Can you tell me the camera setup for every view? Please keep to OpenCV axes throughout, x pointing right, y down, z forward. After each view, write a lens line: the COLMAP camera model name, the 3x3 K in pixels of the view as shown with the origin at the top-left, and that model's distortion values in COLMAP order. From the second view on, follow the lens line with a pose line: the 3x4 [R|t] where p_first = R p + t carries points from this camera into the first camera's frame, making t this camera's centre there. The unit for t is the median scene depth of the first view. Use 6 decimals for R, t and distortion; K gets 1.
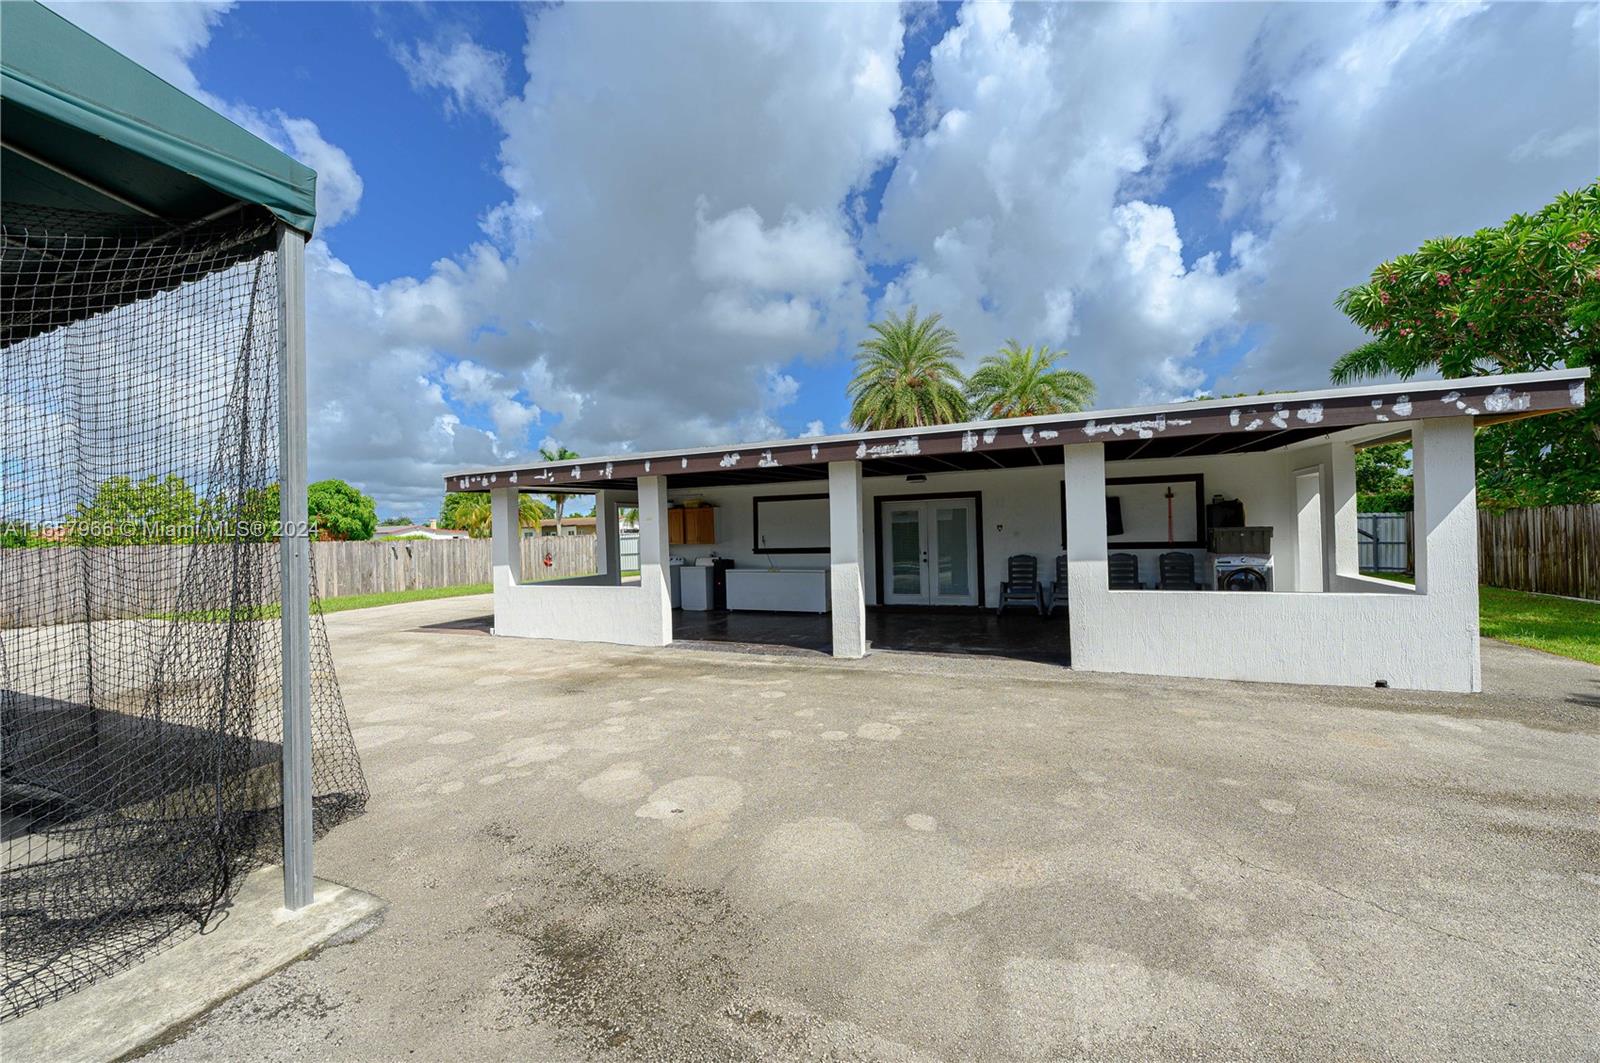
lens RADIAL K [[629.1, 0, 800.0], [0, 629.1, 531.5], [0, 0, 1]] dist [-0.000120, -0.000113]
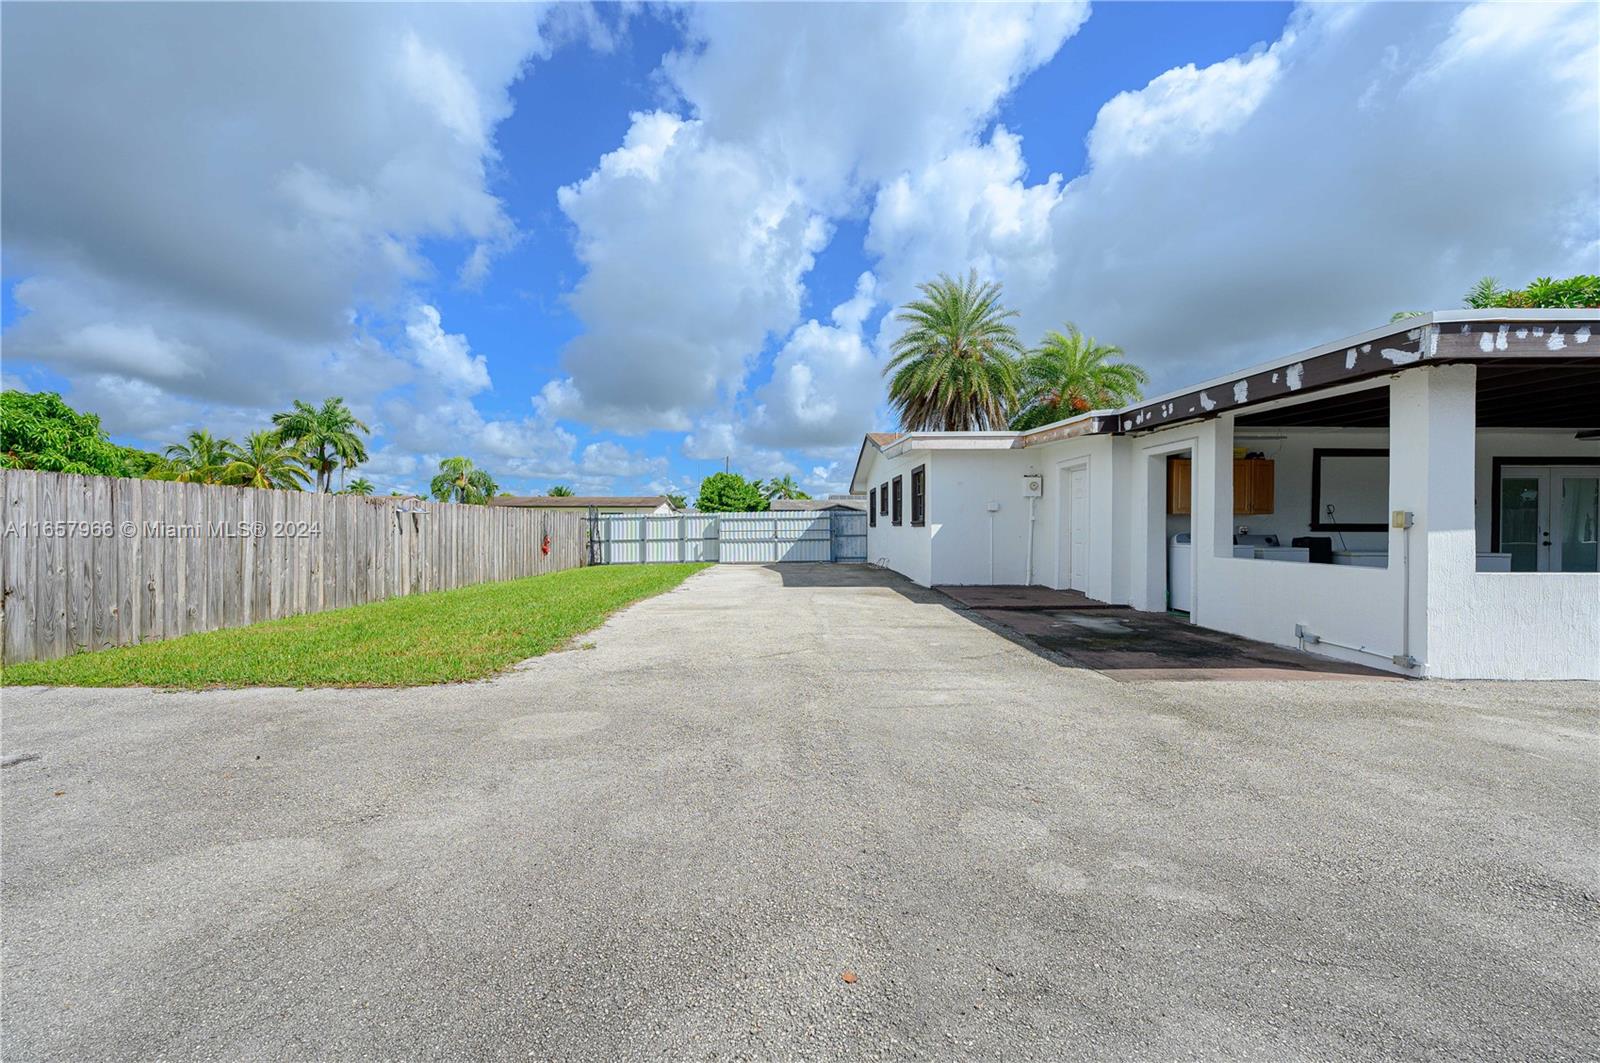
lens RADIAL K [[645.2, 0, 800.0], [0, 645.2, 531.5], [0, 0, 1]] dist [-0.001141, 0.000005]
pose [[0.925692, 0.026478, 0.377350, -2.089011], [-0.027524, 0.999618, -0.002621, 0.132624], [-0.377275, -0.007960, 0.926067, 1.476020]]
